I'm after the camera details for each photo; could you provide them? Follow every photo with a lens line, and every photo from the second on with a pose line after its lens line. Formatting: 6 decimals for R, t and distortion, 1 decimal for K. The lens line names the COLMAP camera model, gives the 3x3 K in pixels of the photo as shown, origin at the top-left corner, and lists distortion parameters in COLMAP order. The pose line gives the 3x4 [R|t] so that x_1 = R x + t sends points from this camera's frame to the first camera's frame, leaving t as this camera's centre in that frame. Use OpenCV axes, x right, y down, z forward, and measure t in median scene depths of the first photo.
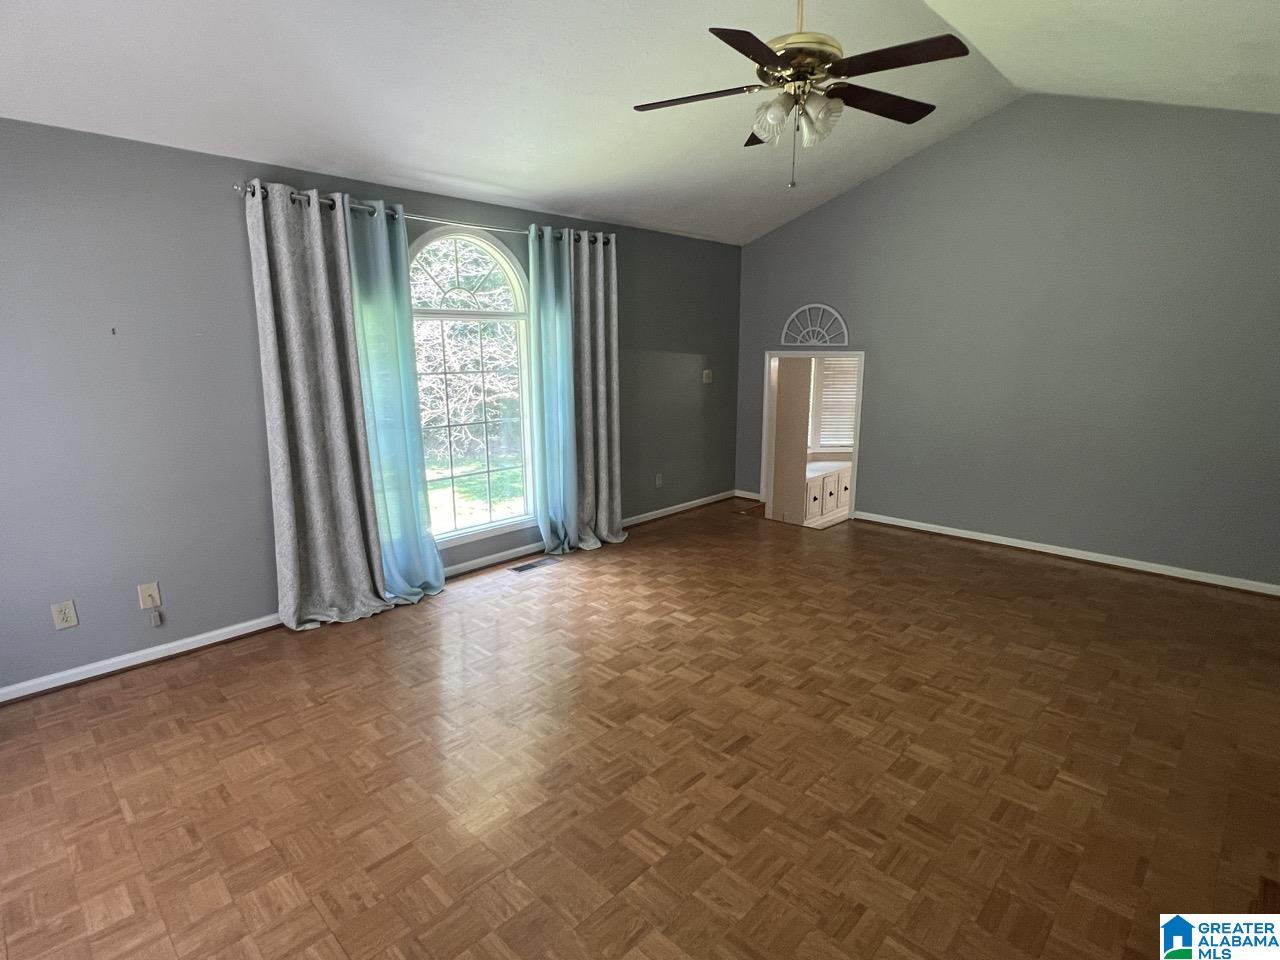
lens RADIAL K [[666.3, 0, 635.9], [0, 666.3, 485.8], [0, 0, 1]] dist [0.001770, -0.000139]
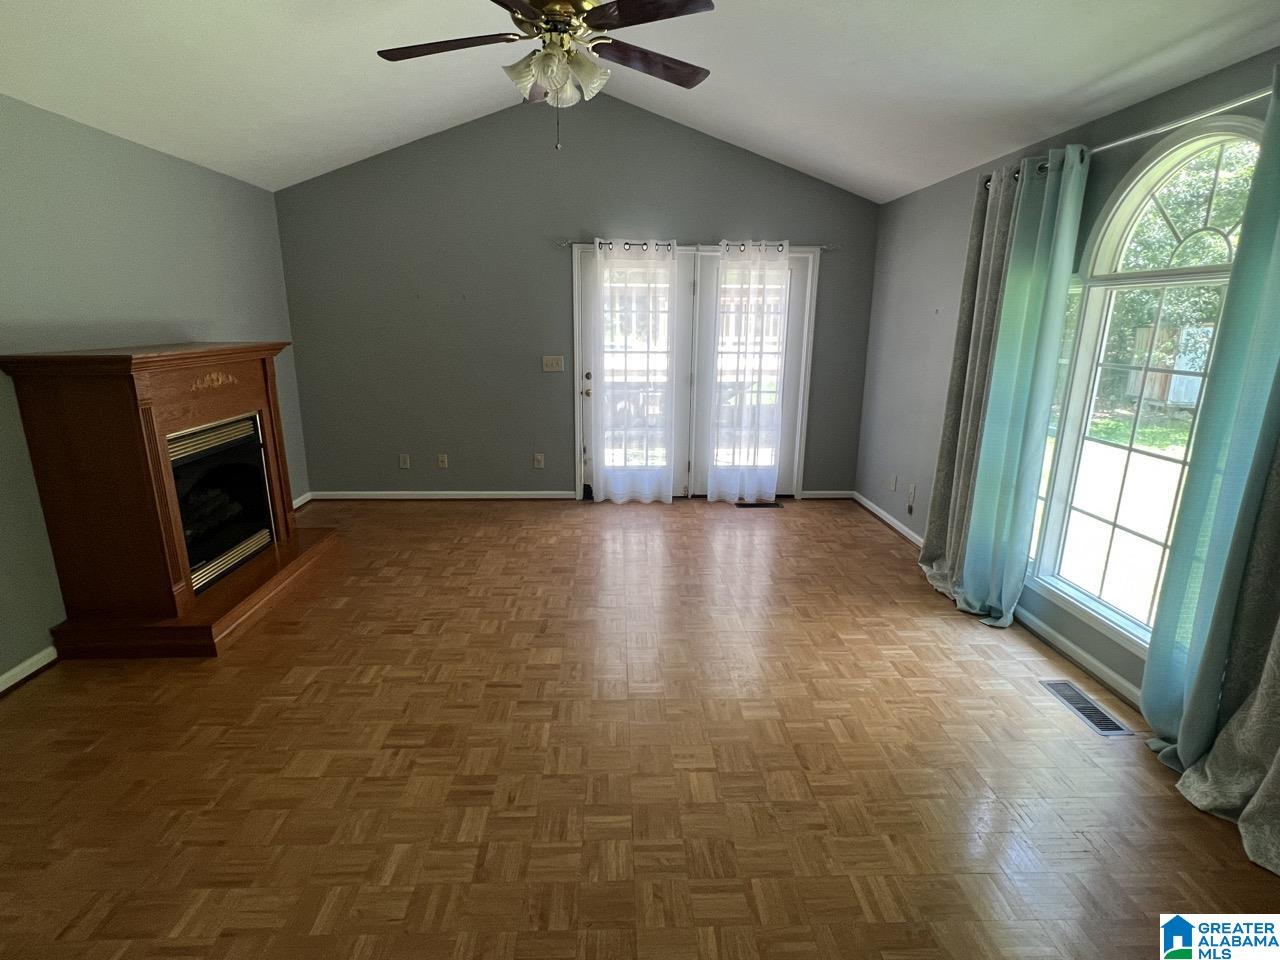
lens RADIAL K [[658.3, 0, 642.9], [0, 658.3, 491.1], [0, 0, 1]] dist [-0.001080, -0.000945]
pose [[-0.684223, 0.188018, -0.704619, 0.574020], [-0.156803, 0.905667, 0.393930, -0.259369], [0.712216, 0.380022, -0.590196, 1.176790]]
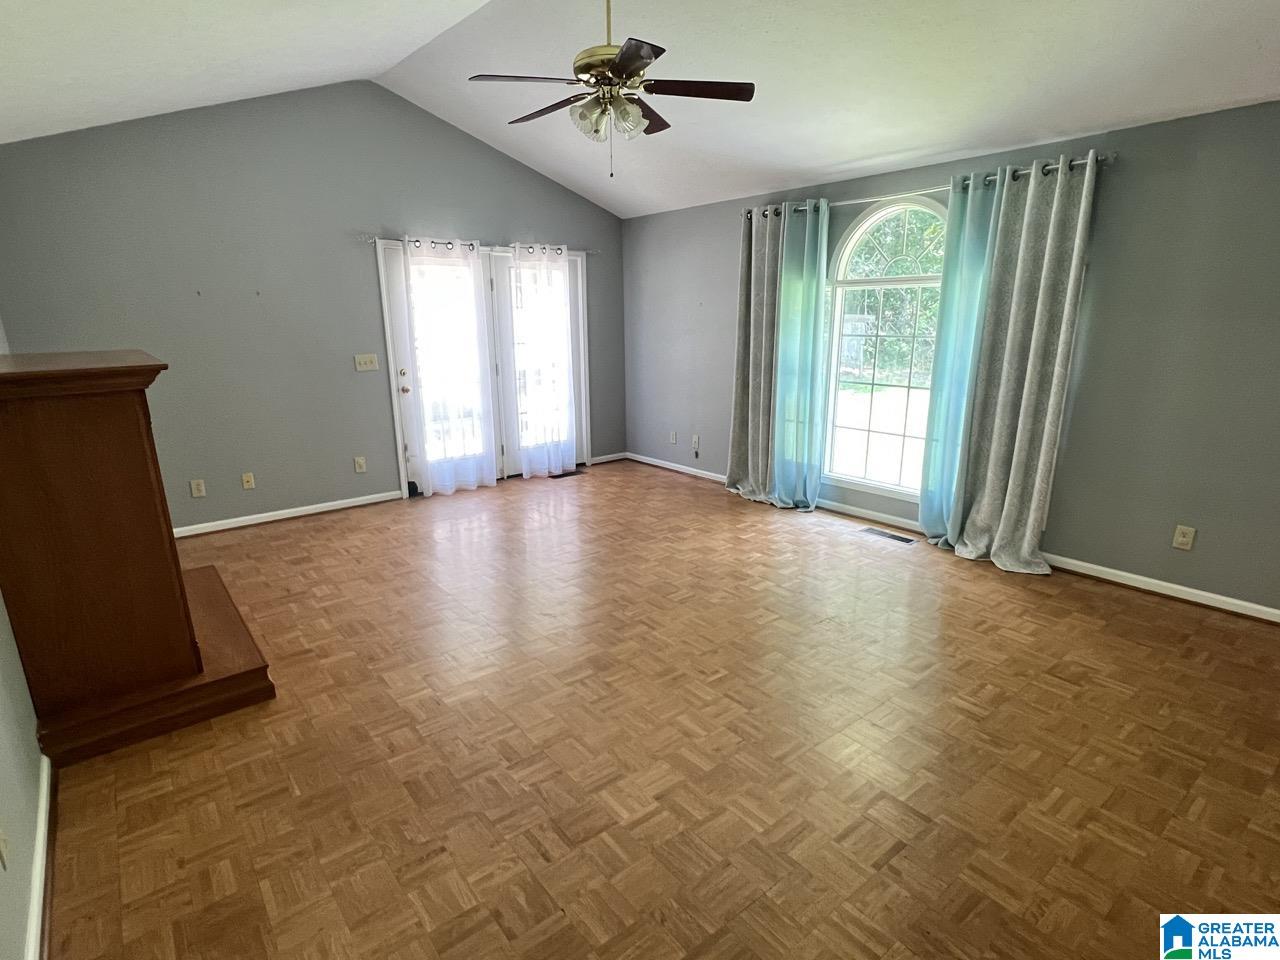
lens RADIAL K [[666.3, 0, 635.9], [0, 666.3, 485.8], [0, 0, 1]] dist [0.001770, -0.000139]
pose [[-0.116121, 0.258343, -0.959049, 0.973483], [-0.199347, 0.939871, 0.277314, -0.177910], [0.973024, 0.223386, -0.057639, 0.799202]]
